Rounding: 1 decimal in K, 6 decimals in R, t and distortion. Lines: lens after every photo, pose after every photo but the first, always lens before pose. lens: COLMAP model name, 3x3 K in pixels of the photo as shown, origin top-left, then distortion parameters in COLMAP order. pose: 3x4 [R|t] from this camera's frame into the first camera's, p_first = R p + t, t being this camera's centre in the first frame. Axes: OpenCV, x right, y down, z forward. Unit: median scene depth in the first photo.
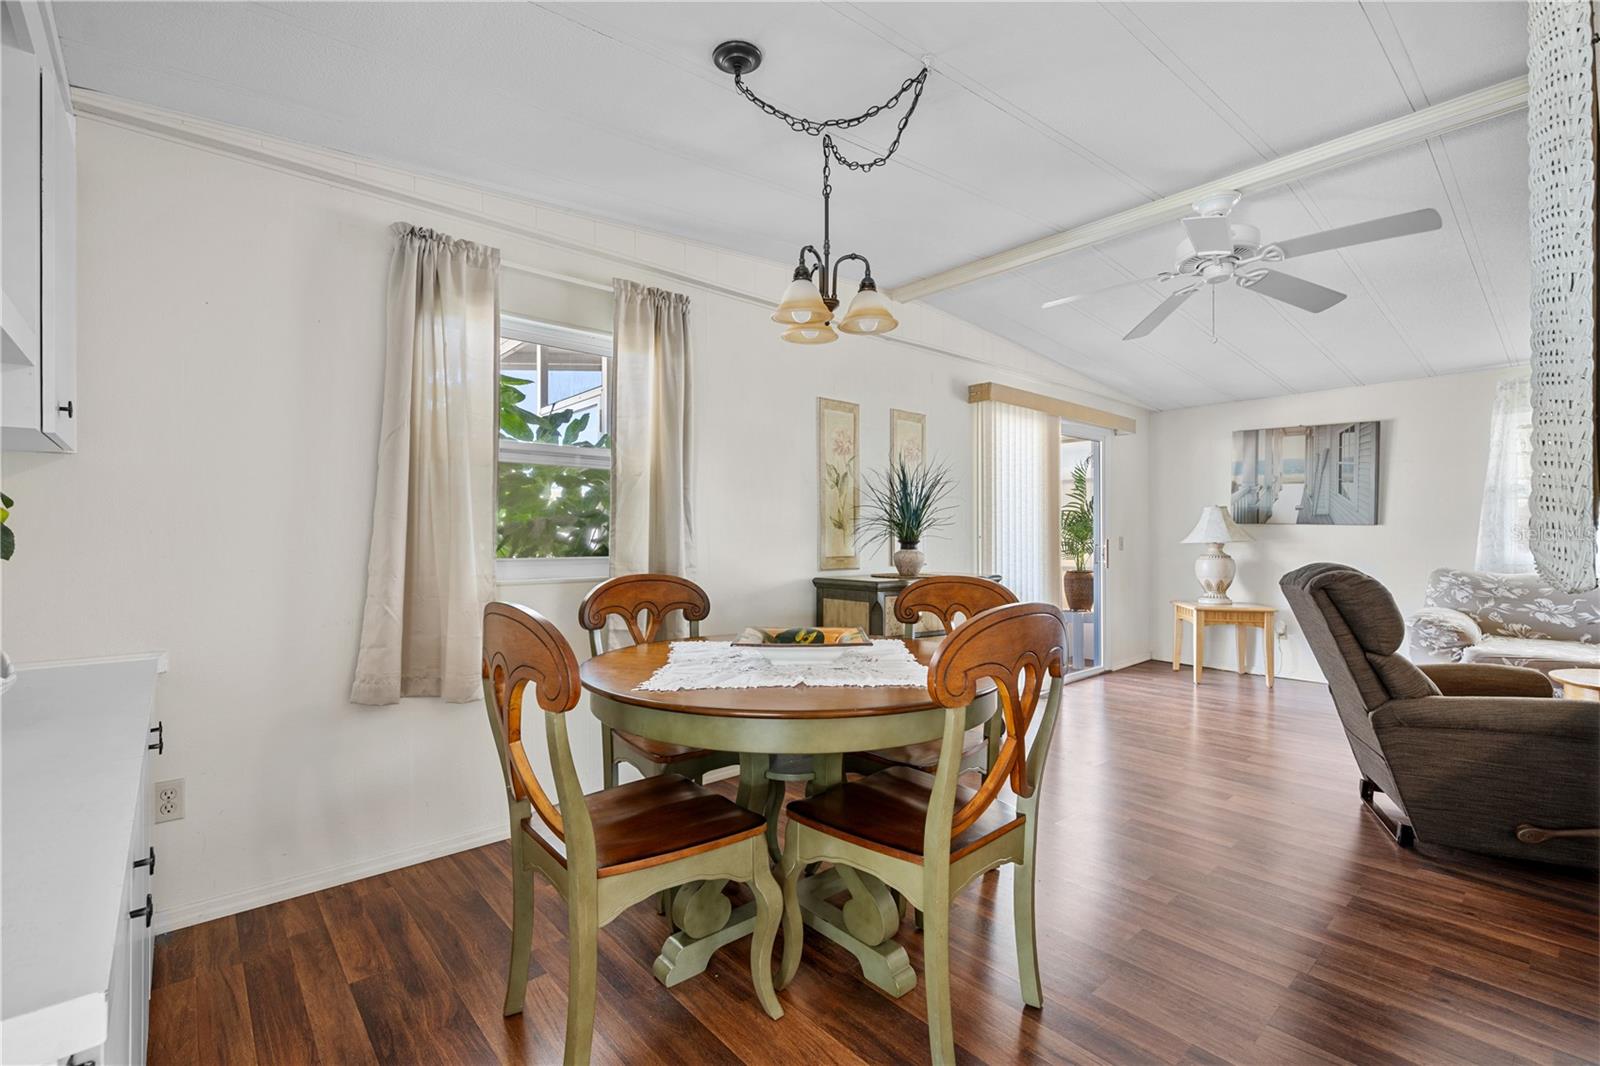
lens RADIAL K [[709.8, 0, 803.7], [0, 709.8, 533.9], [0, 0, 1]] dist [-0.000144, 0.000424]
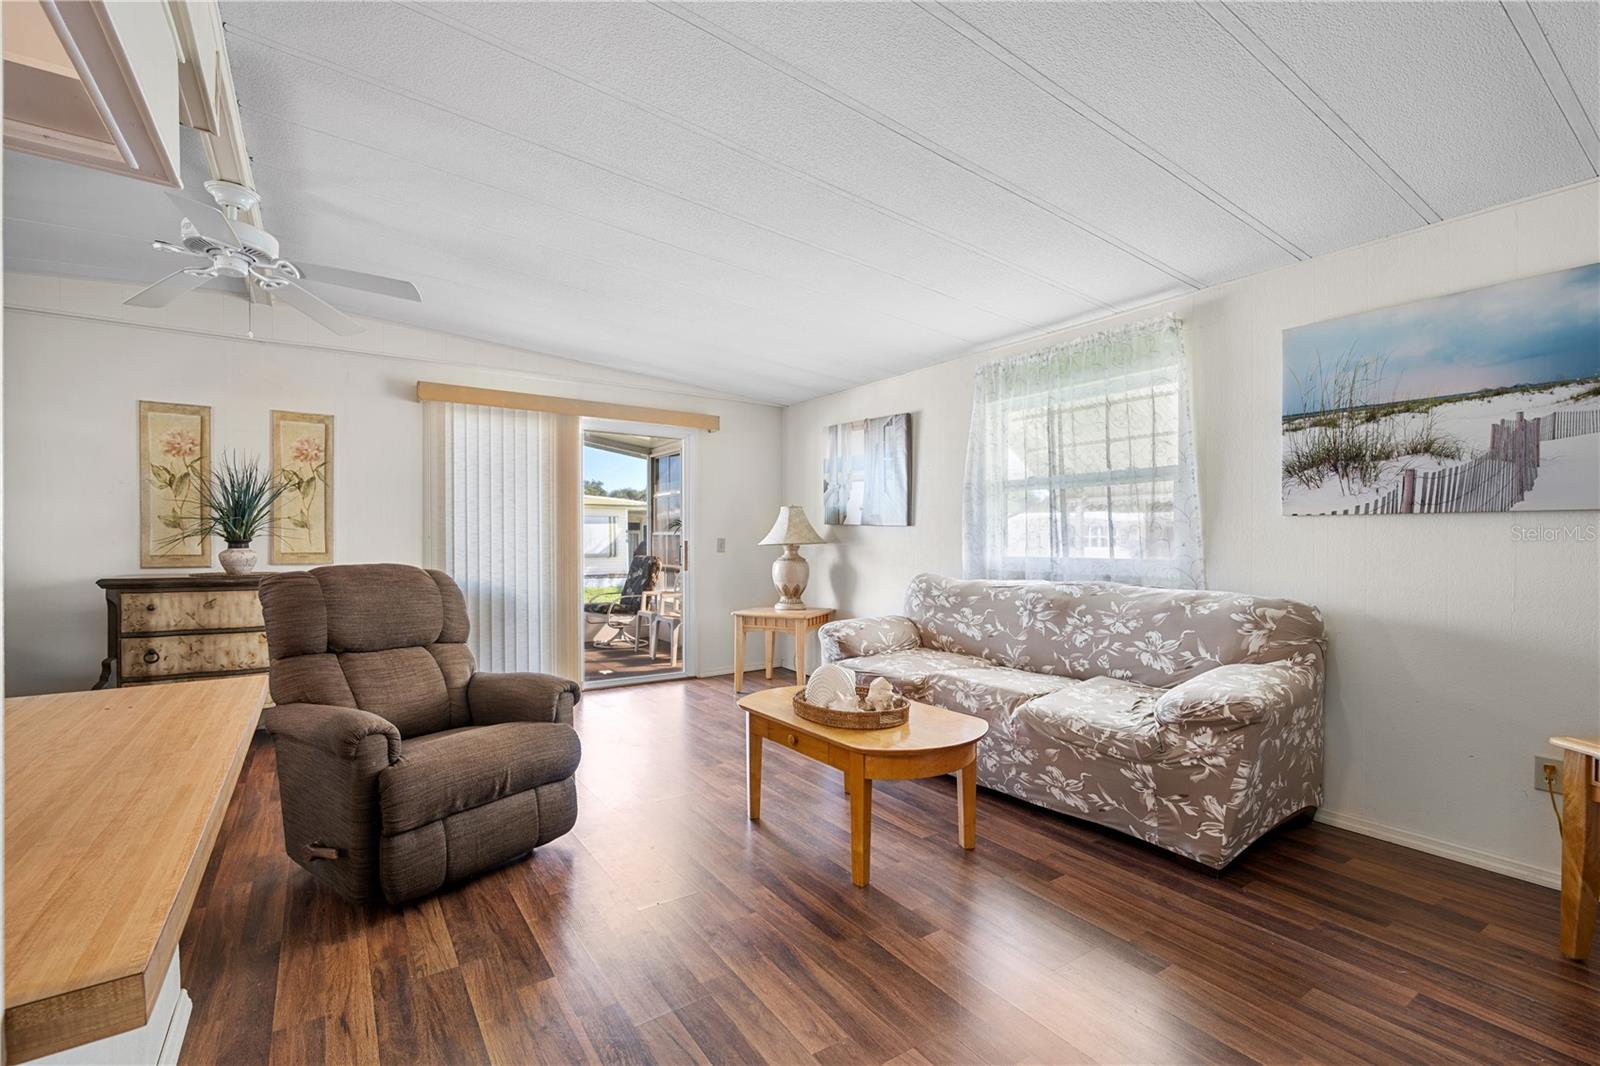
lens RADIAL K [[709.8, 0, 810.4], [0, 709.8, 539.2], [0, 0, 1]] dist [-0.000144, 0.000424]
pose [[0.991322, 0.003360, -0.131411, 1.512497], [-0.003080, 0.999993, 0.002329, 0.005139], [0.131418, -0.001904, 0.991325, 0.138028]]
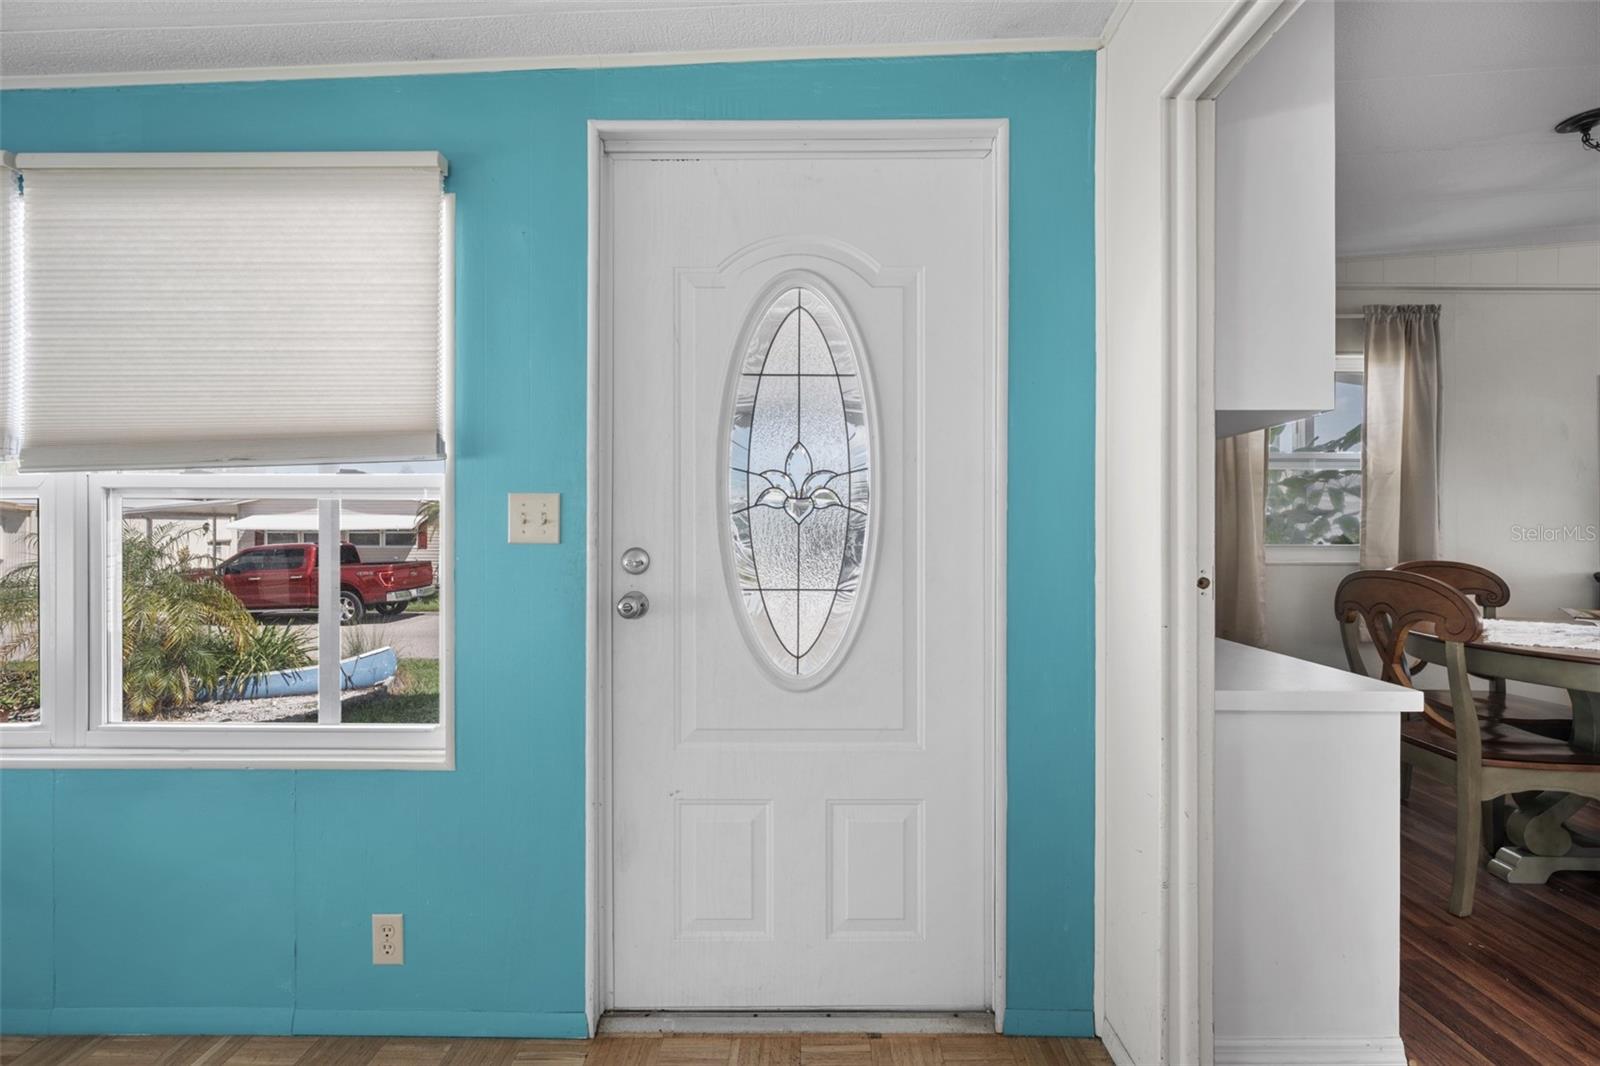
lens RADIAL K [[709.8, 0, 790.4], [0, 709.8, 529.9], [0, 0, 1]] dist [-0.000144, 0.000424]
pose [[0.741340, 0.000720, -0.671129, -0.189128], [0.000354, 0.999999, 0.001464, 0.006052], [0.671129, -0.001322, 0.741339, -0.514136]]
